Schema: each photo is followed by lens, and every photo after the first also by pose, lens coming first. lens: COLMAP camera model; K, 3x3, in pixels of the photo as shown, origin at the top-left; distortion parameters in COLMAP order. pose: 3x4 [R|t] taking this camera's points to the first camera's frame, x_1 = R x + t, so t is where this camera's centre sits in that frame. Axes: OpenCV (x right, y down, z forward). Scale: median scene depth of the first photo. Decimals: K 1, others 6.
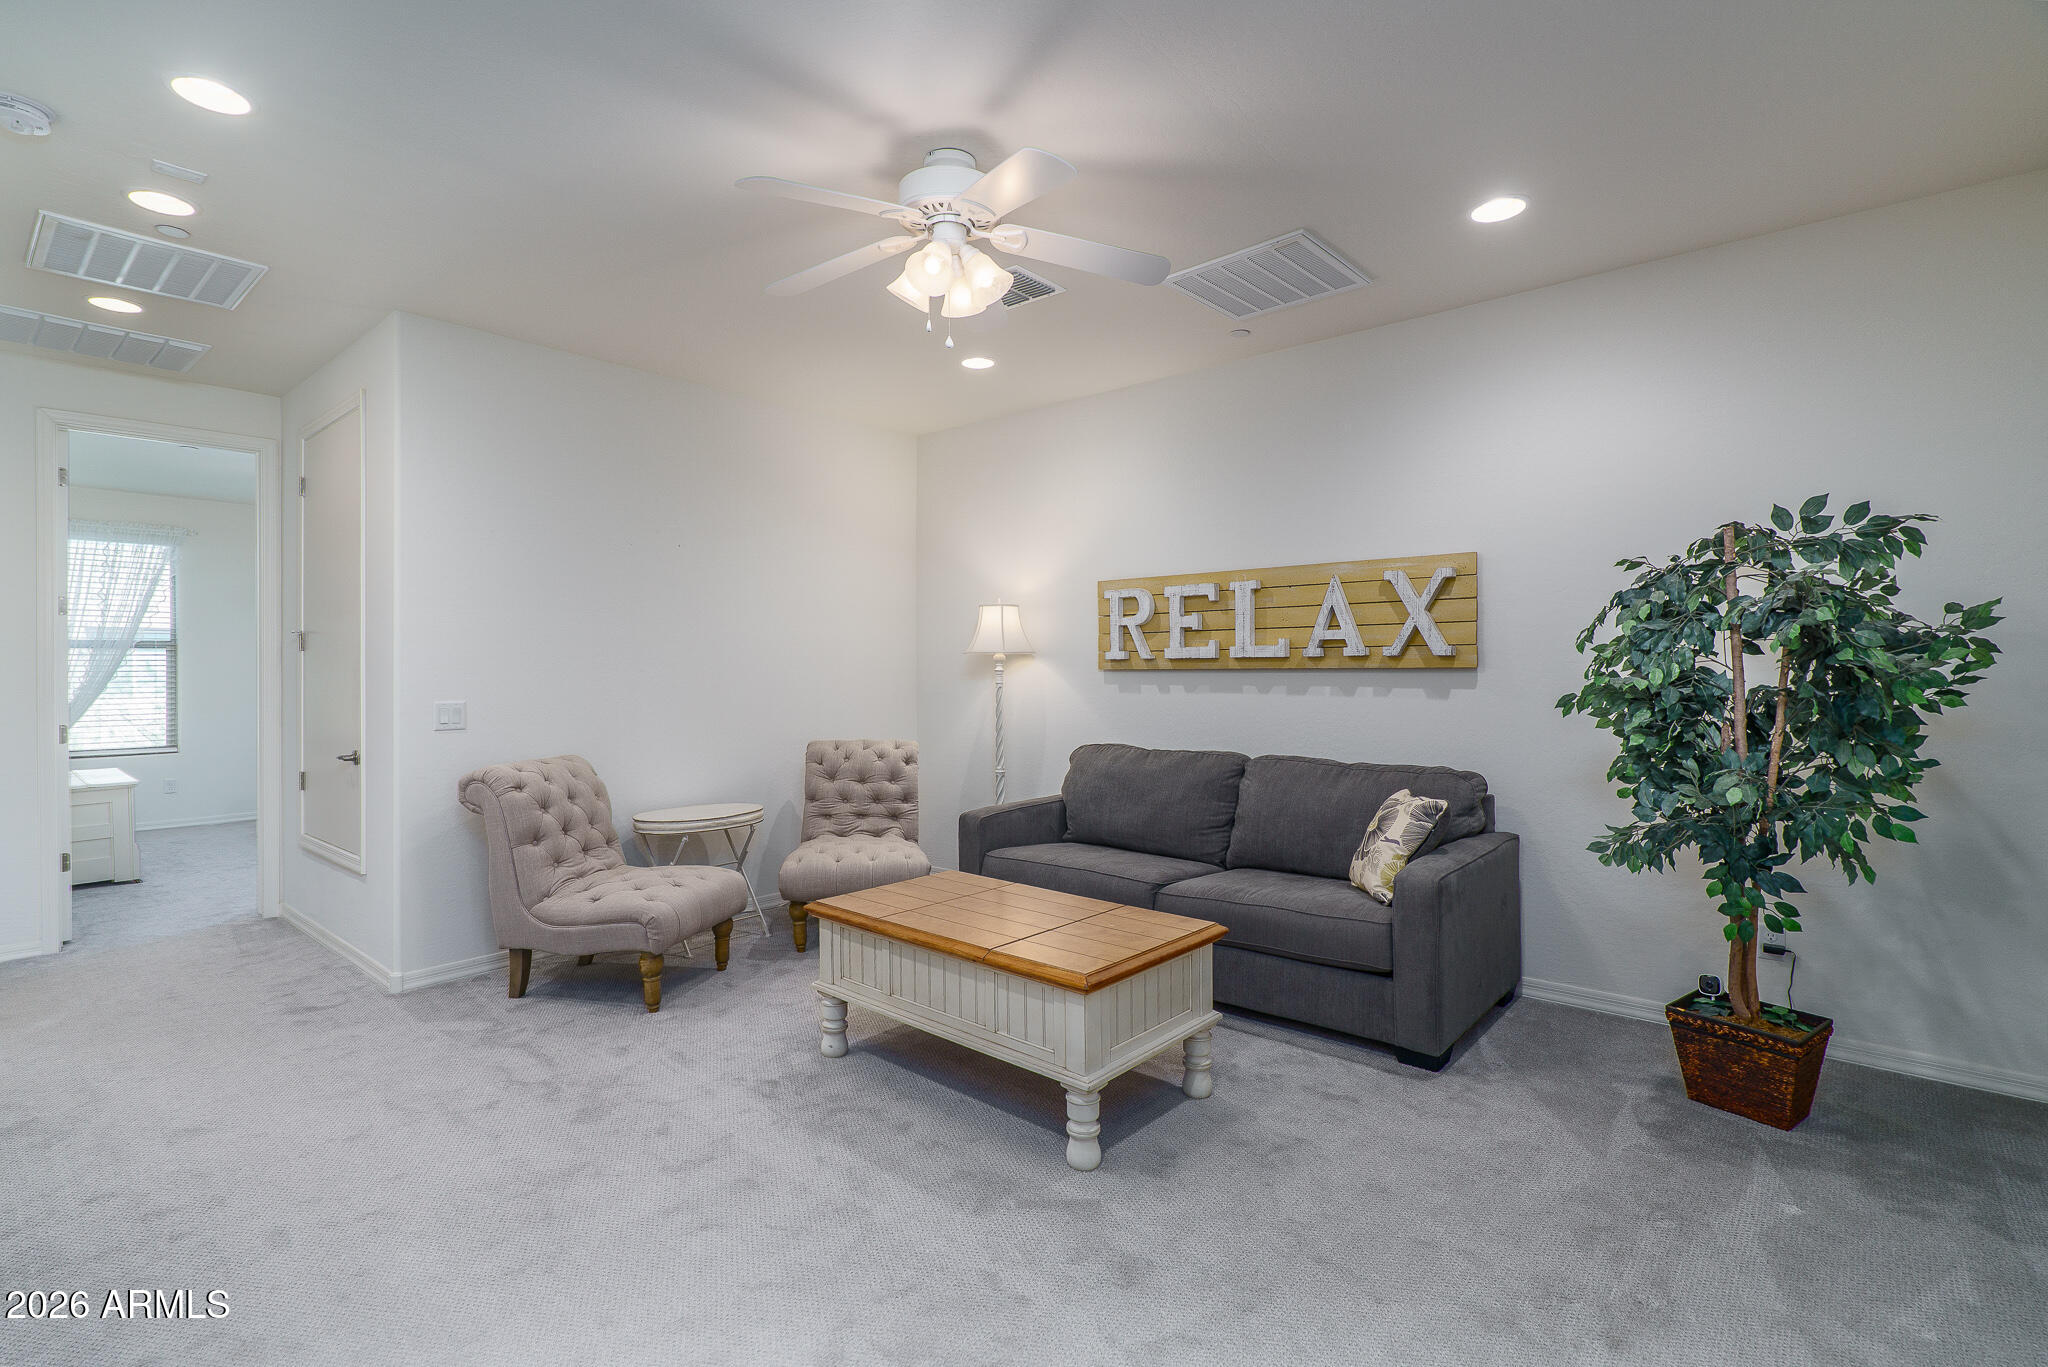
lens RADIAL K [[947.1, 0, 1016.5], [0, 947.1, 673.3], [0, 0, 1]] dist [-0.002404, -0.000223]
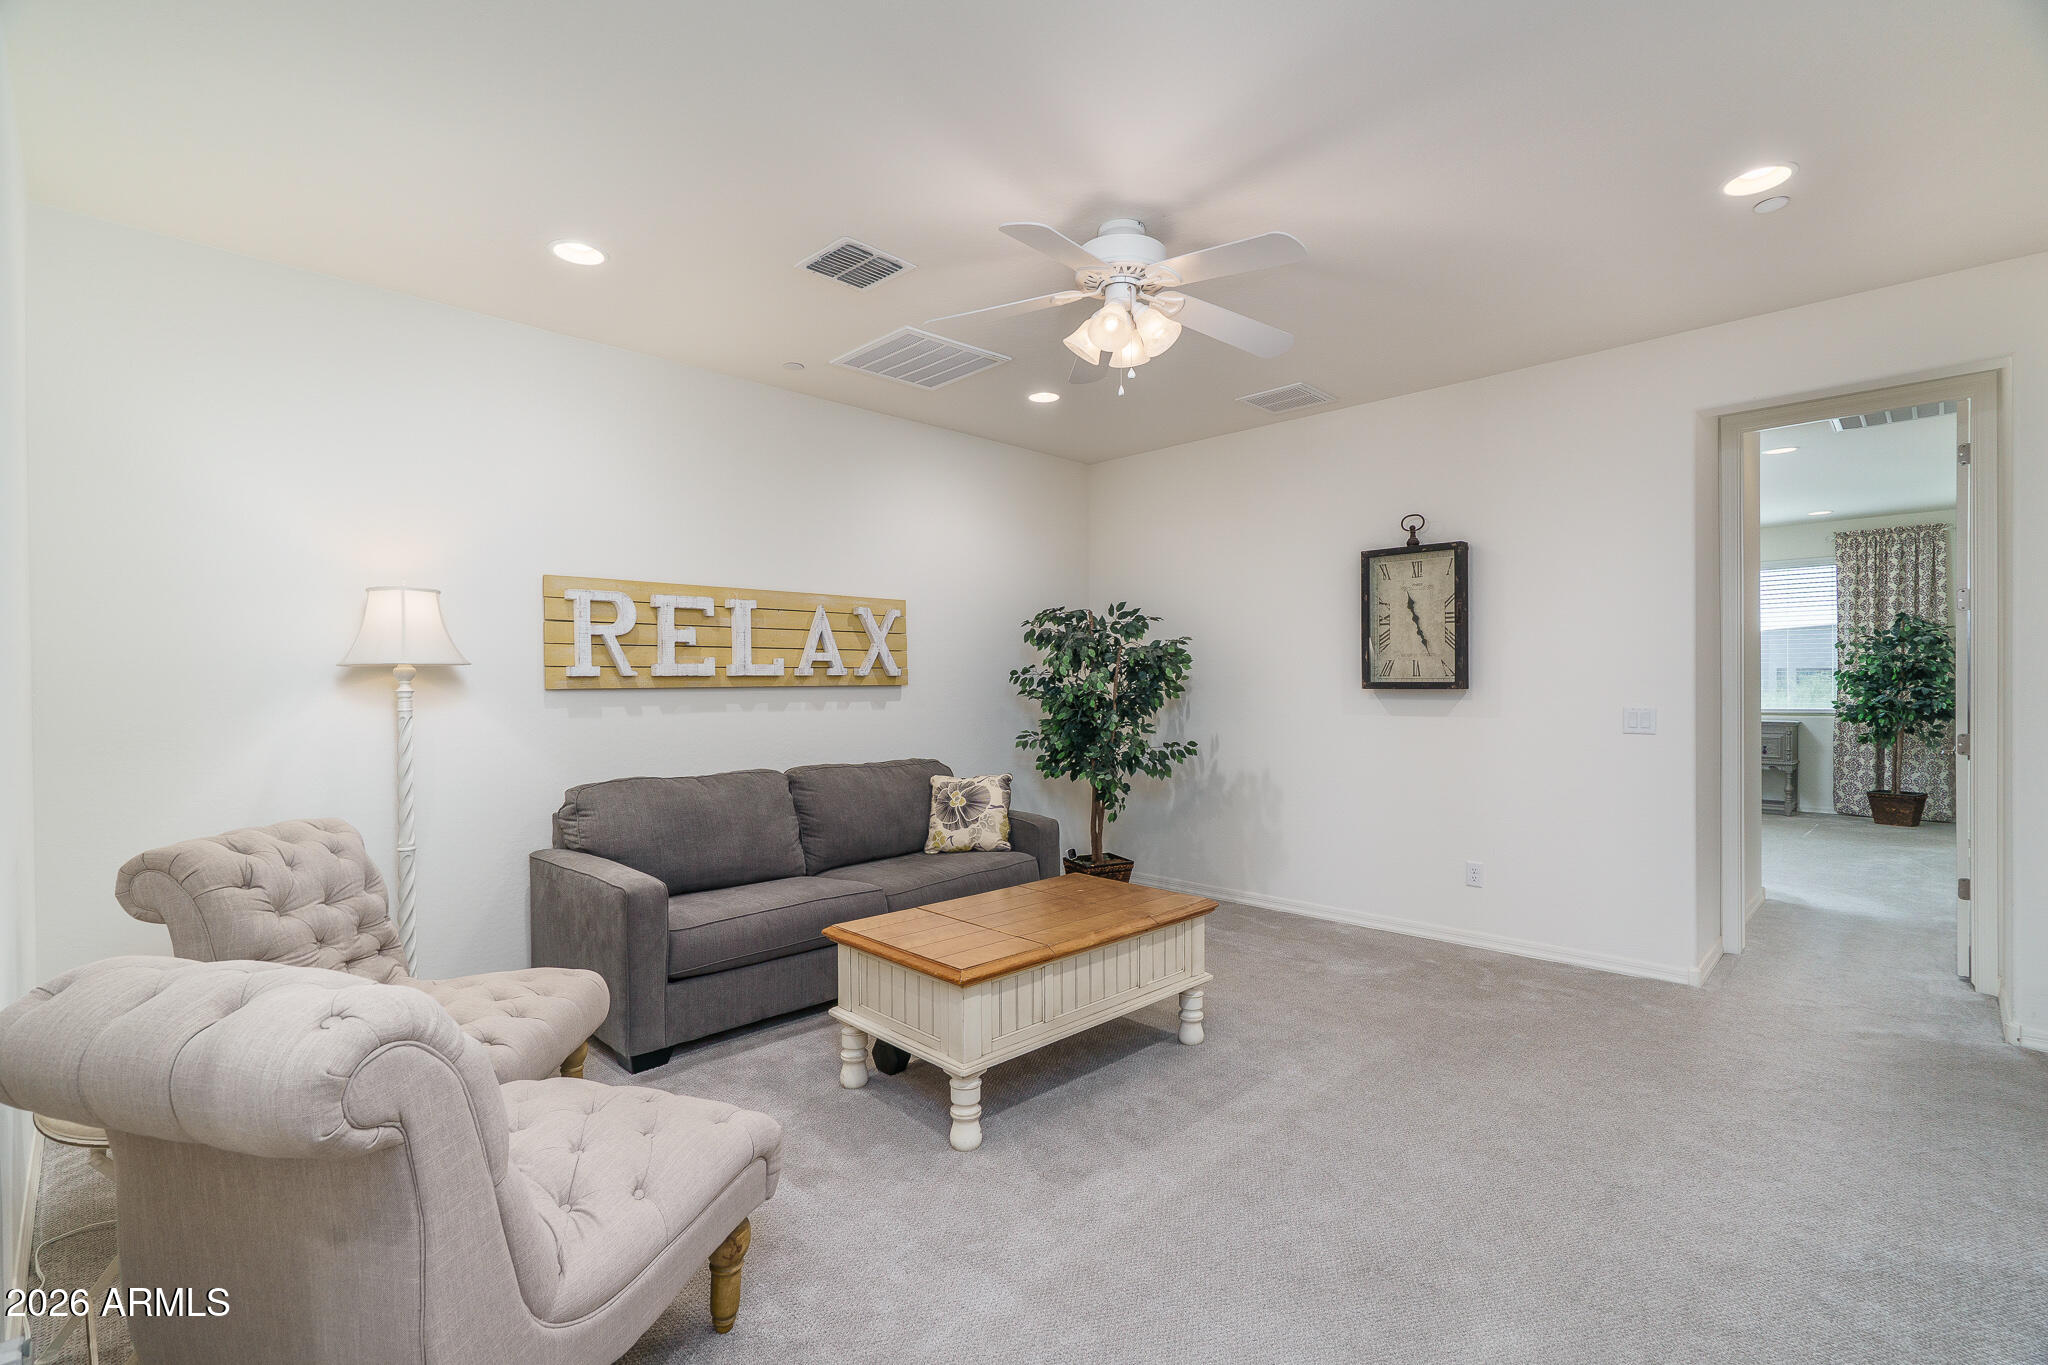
lens RADIAL K [[947.1, 0, 1006.8], [0, 947.1, 685.1], [0, 0, 1]] dist [-0.002404, -0.000223]
pose [[0.074553, -0.001996, 0.997215, -0.747041], [0.008073, 0.999966, 0.001398, -0.005789], [-0.997184, 0.007947, 0.074566, 0.650535]]
